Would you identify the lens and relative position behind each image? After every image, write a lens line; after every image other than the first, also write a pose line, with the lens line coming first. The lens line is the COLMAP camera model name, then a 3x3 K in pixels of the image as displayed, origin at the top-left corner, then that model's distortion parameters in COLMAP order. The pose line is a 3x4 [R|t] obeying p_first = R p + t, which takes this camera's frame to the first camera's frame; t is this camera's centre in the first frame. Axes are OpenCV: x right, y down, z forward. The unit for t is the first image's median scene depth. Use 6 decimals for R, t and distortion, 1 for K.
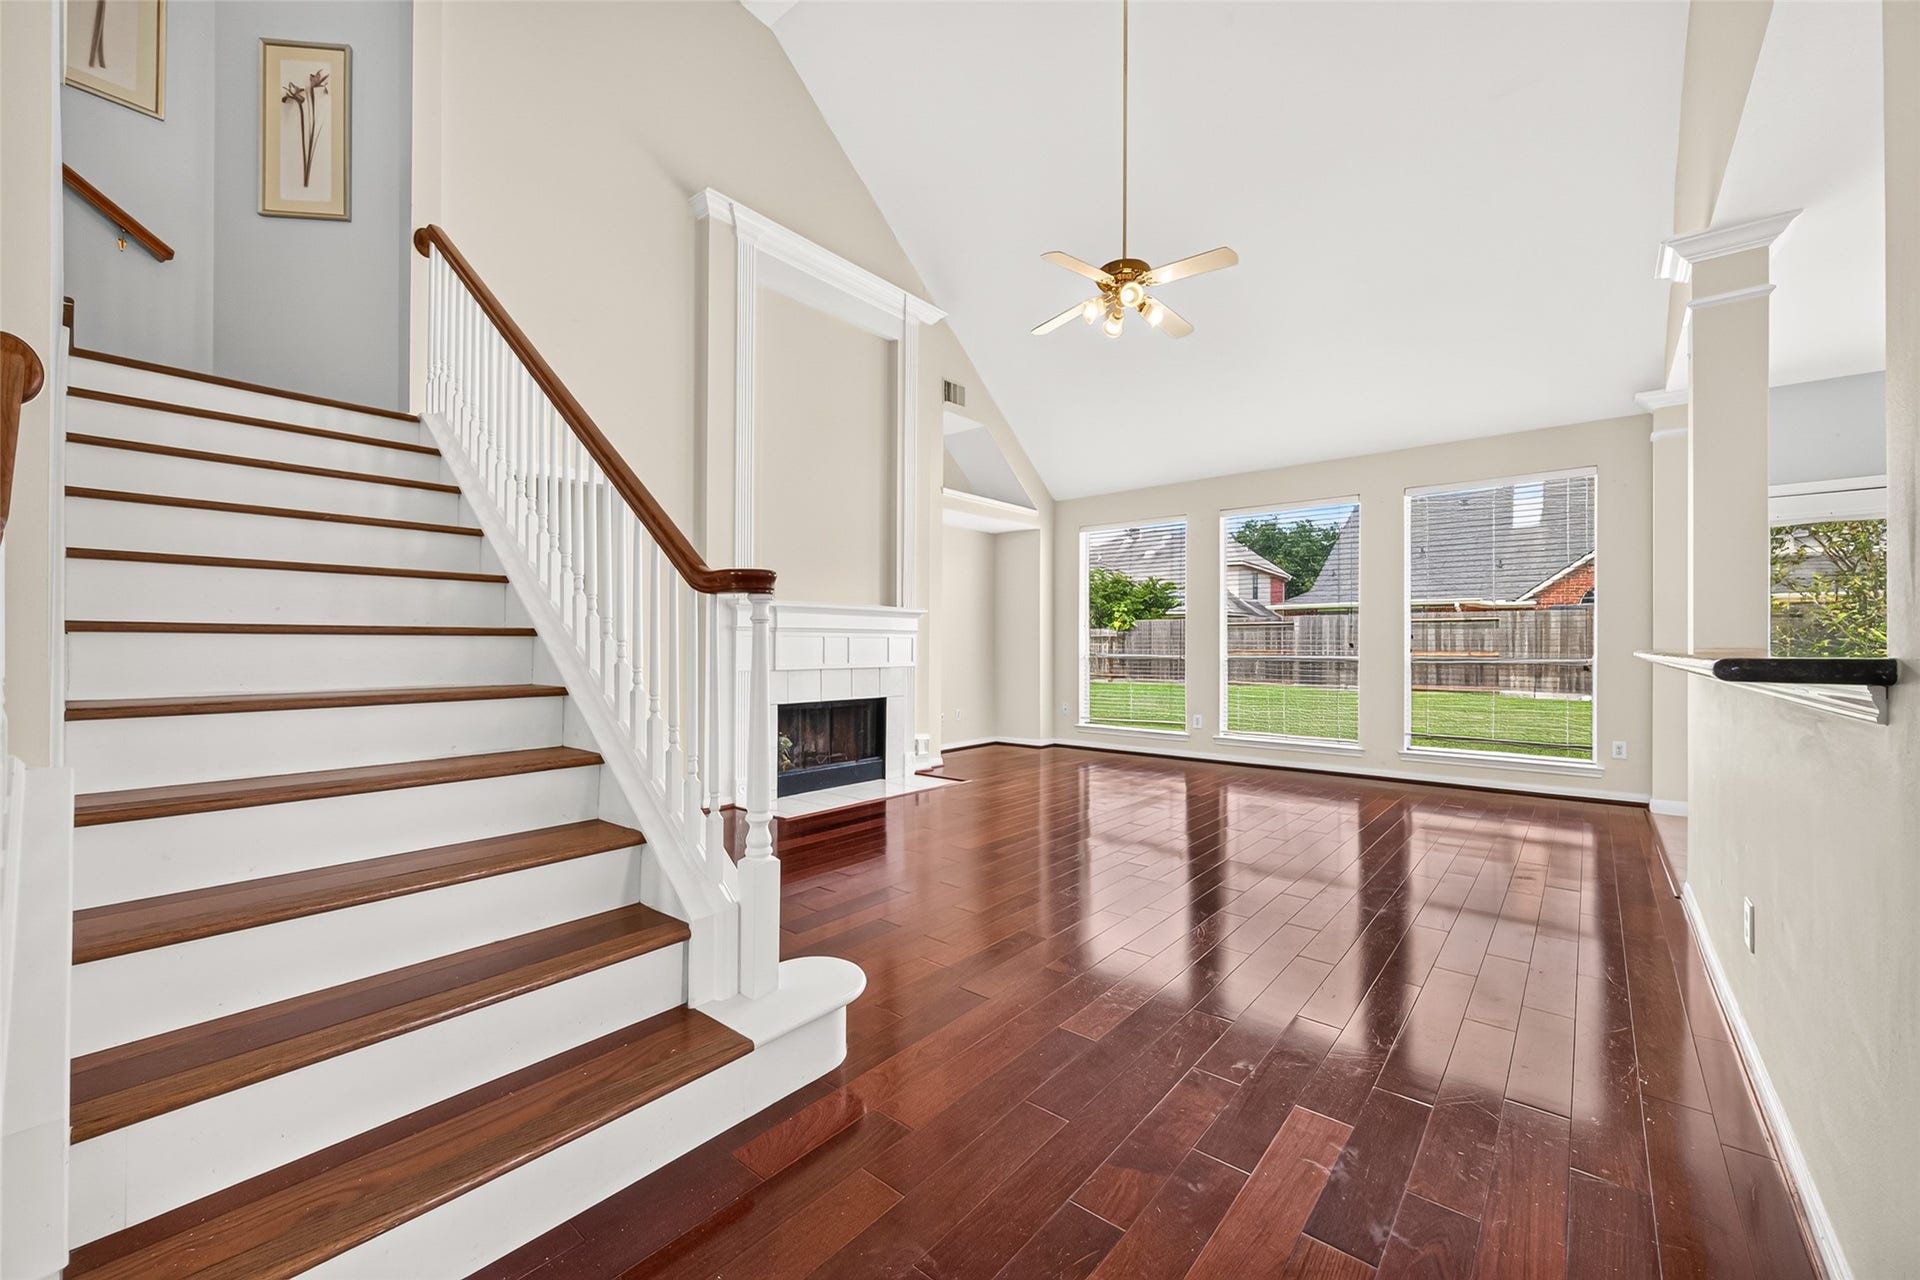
lens RADIAL K [[748.0, 0, 945.8], [0, 748.0, 644.8], [0, 0, 1]] dist [0.004483, -0.001144]
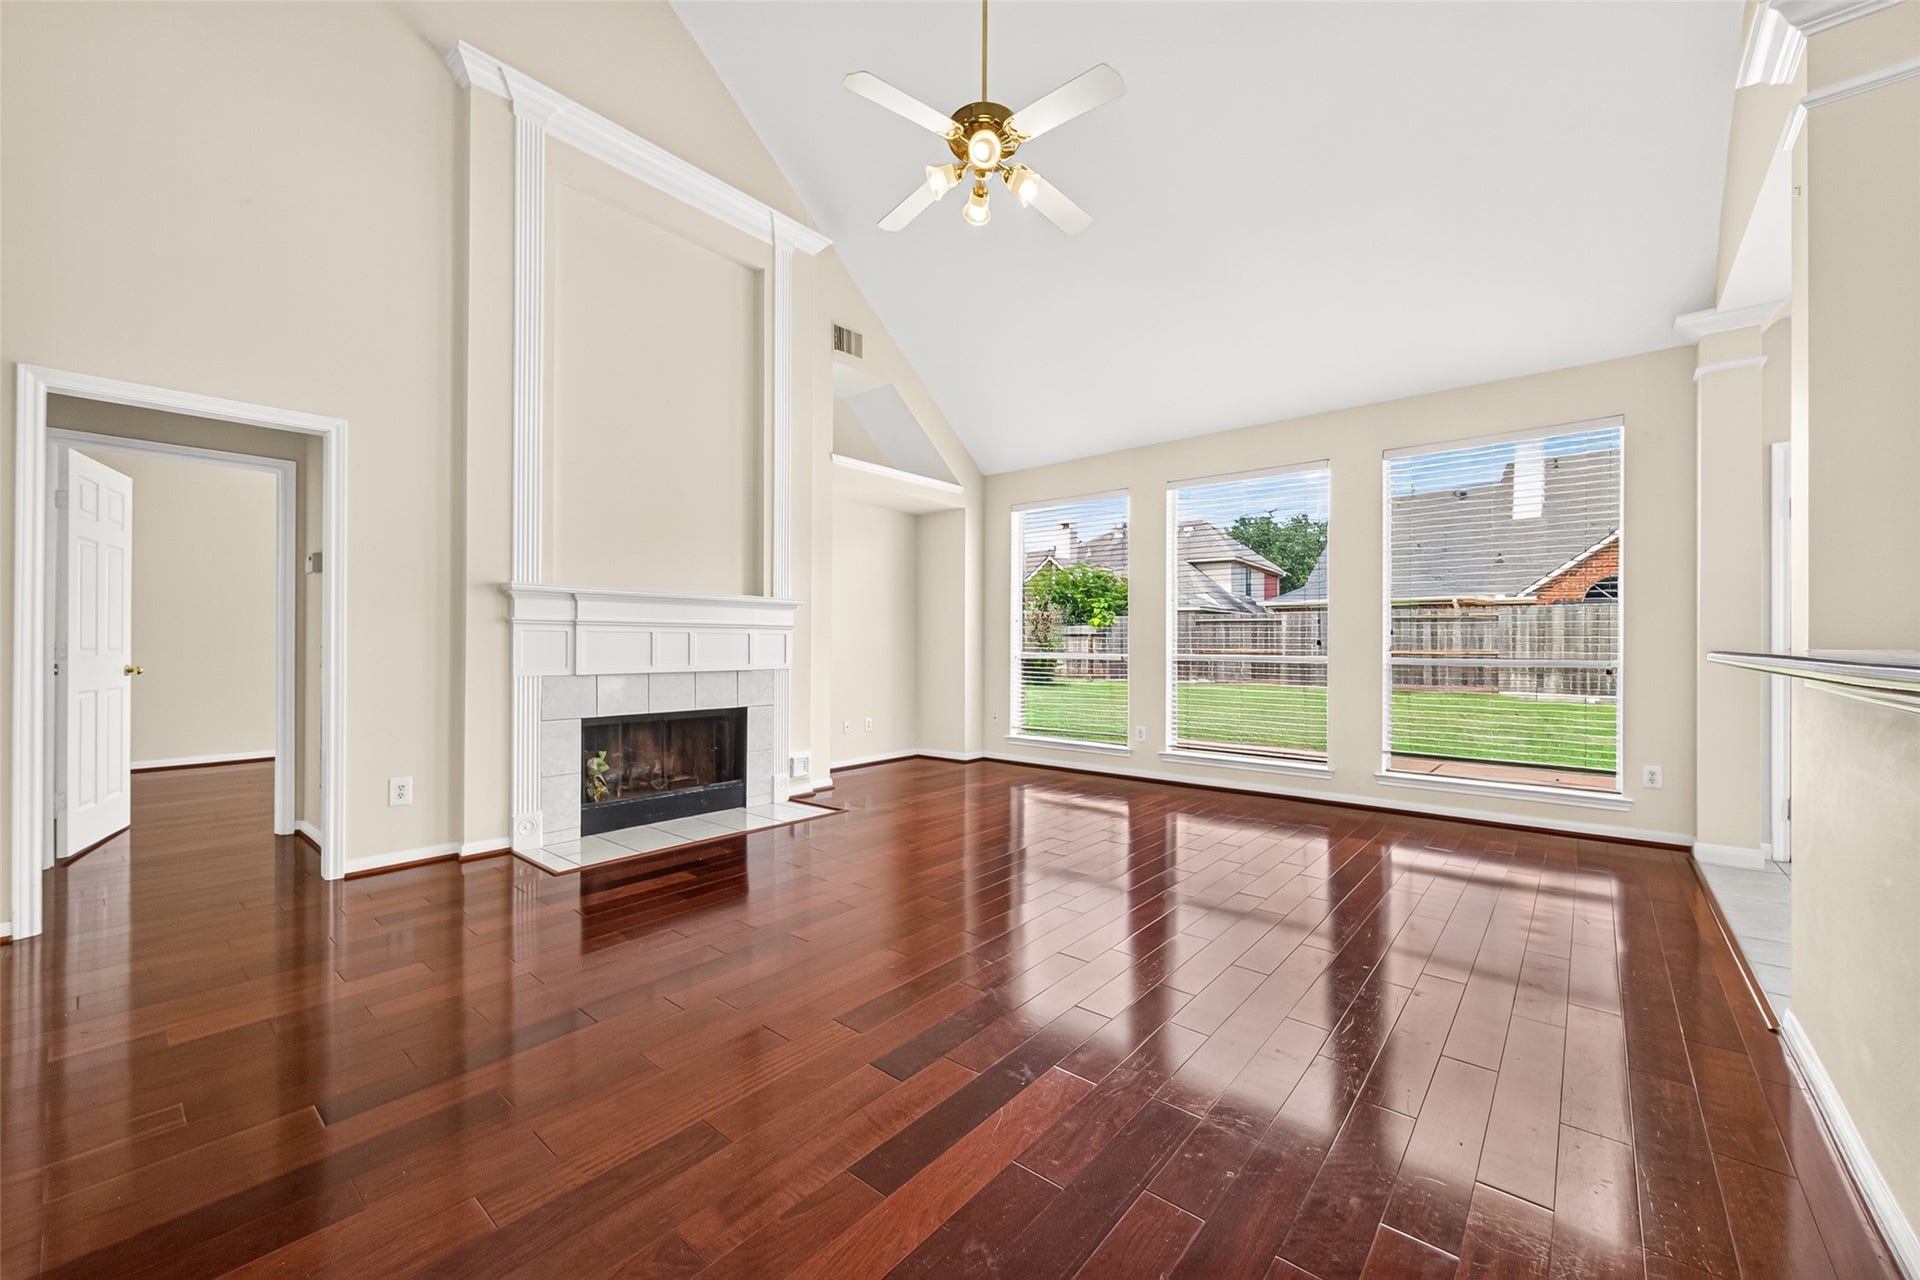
lens RADIAL K [[748.0, 0, 947.4], [0, 748.0, 645.8], [0, 0, 1]] dist [0.004483, -0.001144]
pose [[0.999998, -0.000111, 0.001882, 0.129903], [0.000104, 0.999993, 0.003640, 0.000412], [-0.001882, -0.003640, 0.999992, 0.176929]]
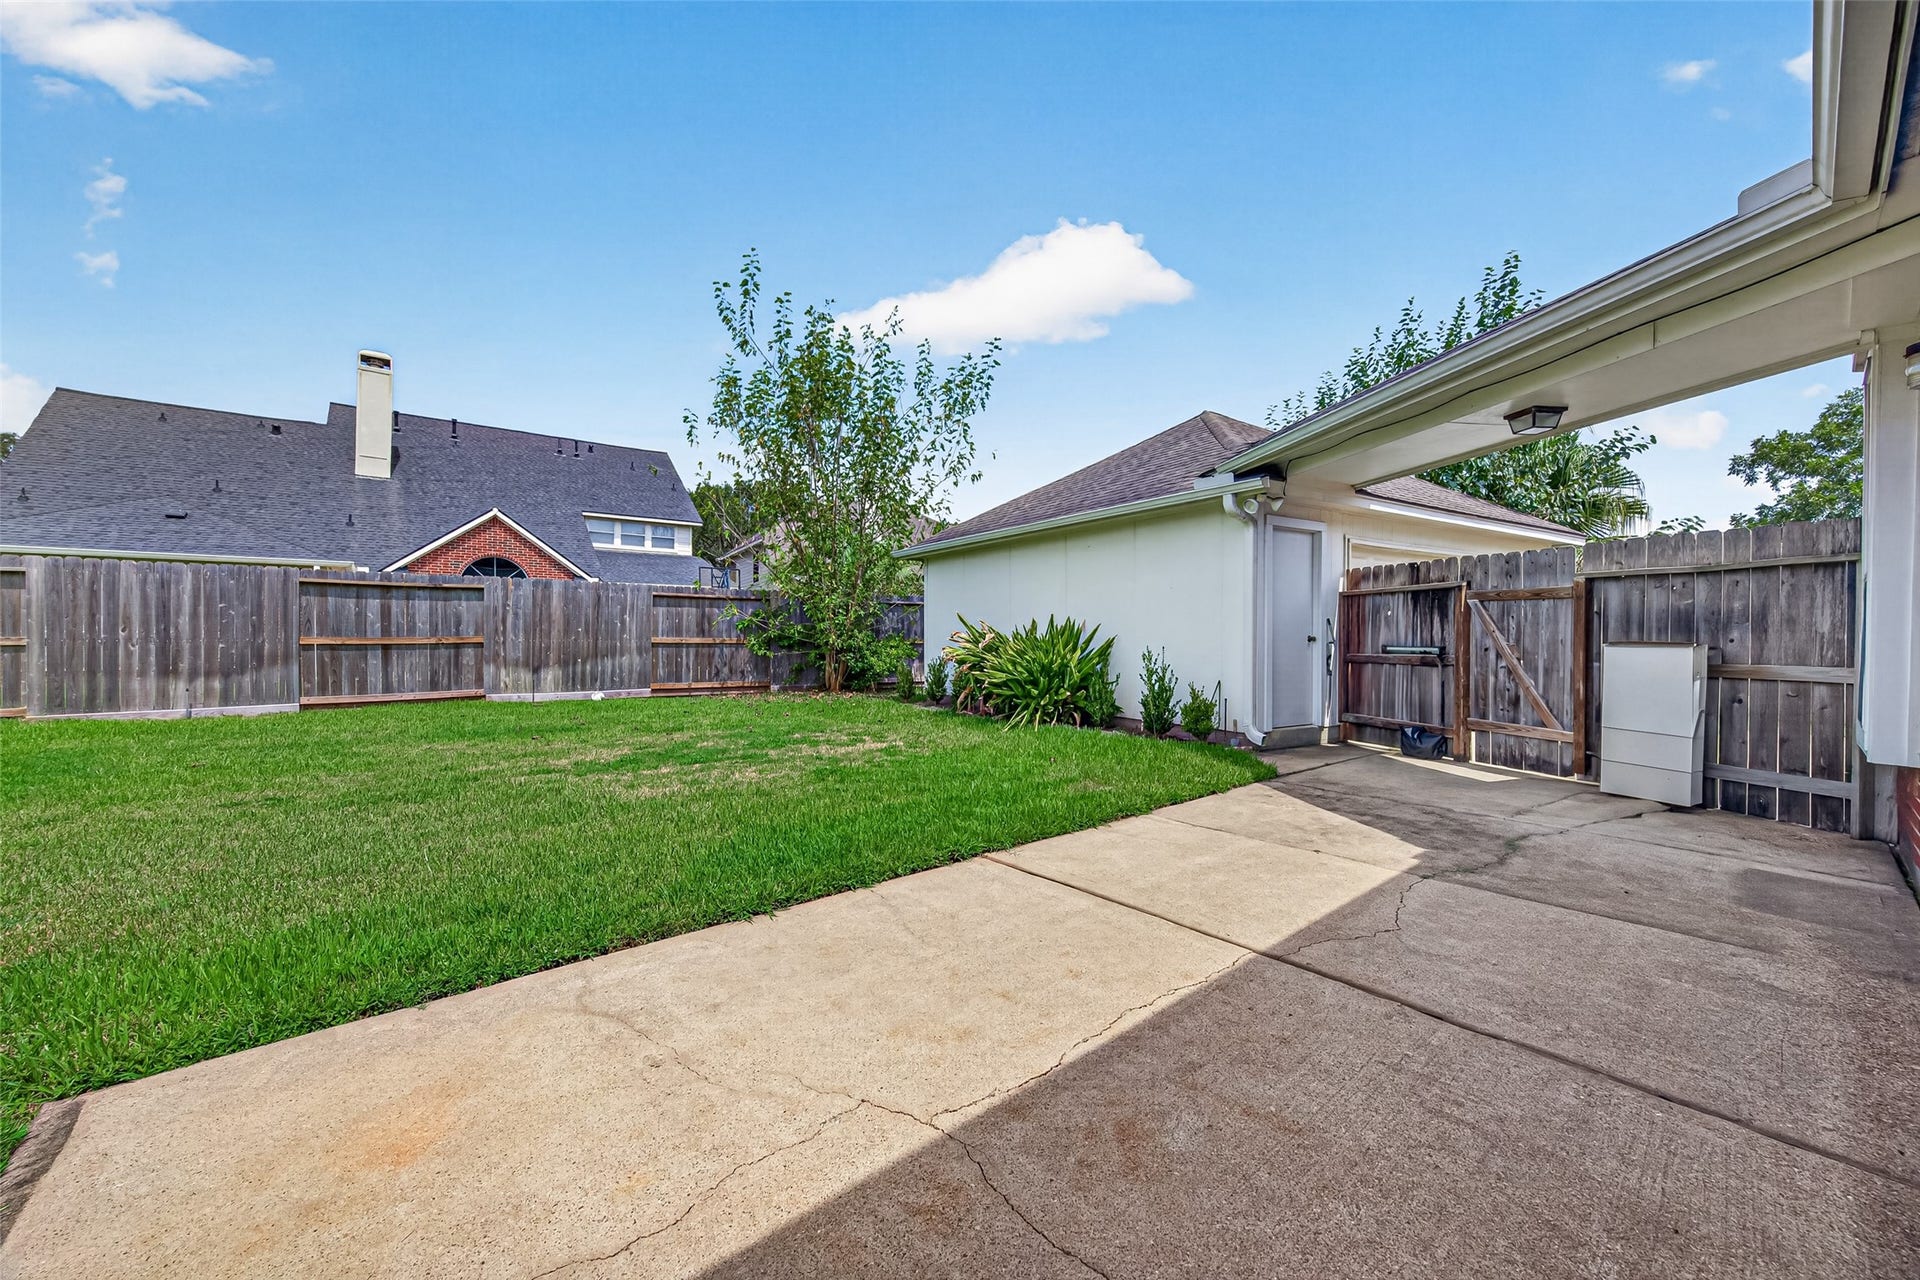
lens RADIAL K [[748.0, 0, 965.8], [0, 748.0, 642.5], [0, 0, 1]] dist [0.004483, -0.001144]
pose [[0.135386, -0.011210, 0.990730, 0.214758], [-0.003077, 0.999926, 0.011734, 0.005890], [-0.990788, -0.004637, 0.135341, 0.659411]]
